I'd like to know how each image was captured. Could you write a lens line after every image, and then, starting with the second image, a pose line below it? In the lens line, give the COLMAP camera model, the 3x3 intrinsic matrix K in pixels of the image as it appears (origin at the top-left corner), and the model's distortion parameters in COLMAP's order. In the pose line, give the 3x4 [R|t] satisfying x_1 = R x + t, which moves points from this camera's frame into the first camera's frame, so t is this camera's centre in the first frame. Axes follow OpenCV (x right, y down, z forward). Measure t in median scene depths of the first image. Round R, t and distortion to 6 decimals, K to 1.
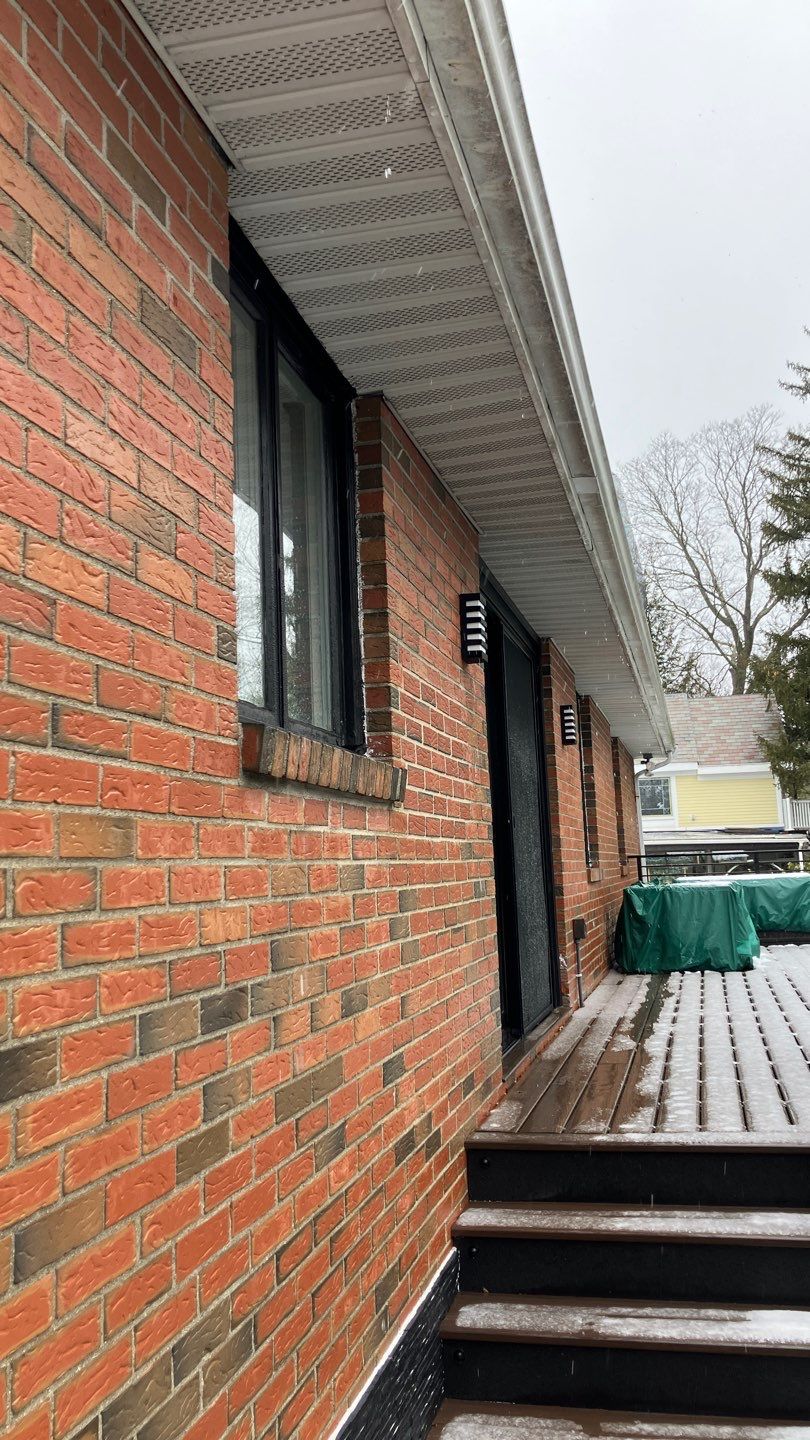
lens RADIAL K [[1151.8, 0, 406.5], [0, 1151.8, 716.5], [0, 0, 1]] dist [0.031174, -0.046176]
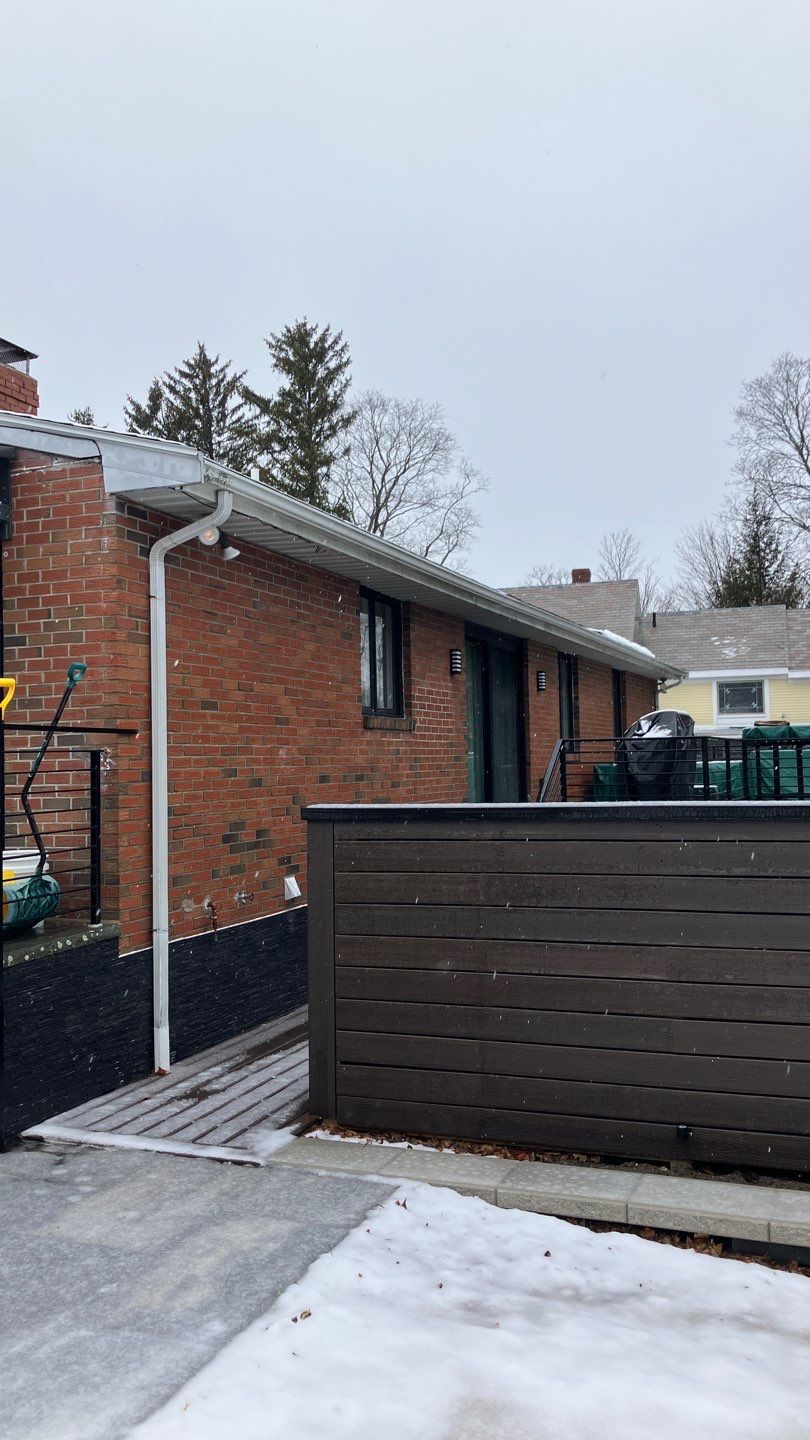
lens RADIAL K [[1151.8, 0, 406.1], [0, 1151.8, 719.5], [0, 0, 1]] dist [0.031174, -0.046176]
pose [[0.990945, 0.007405, -0.134062, 0.388006], [0.005700, 0.995258, 0.097105, -0.258587], [0.134145, -0.096990, 0.986204, -2.112958]]
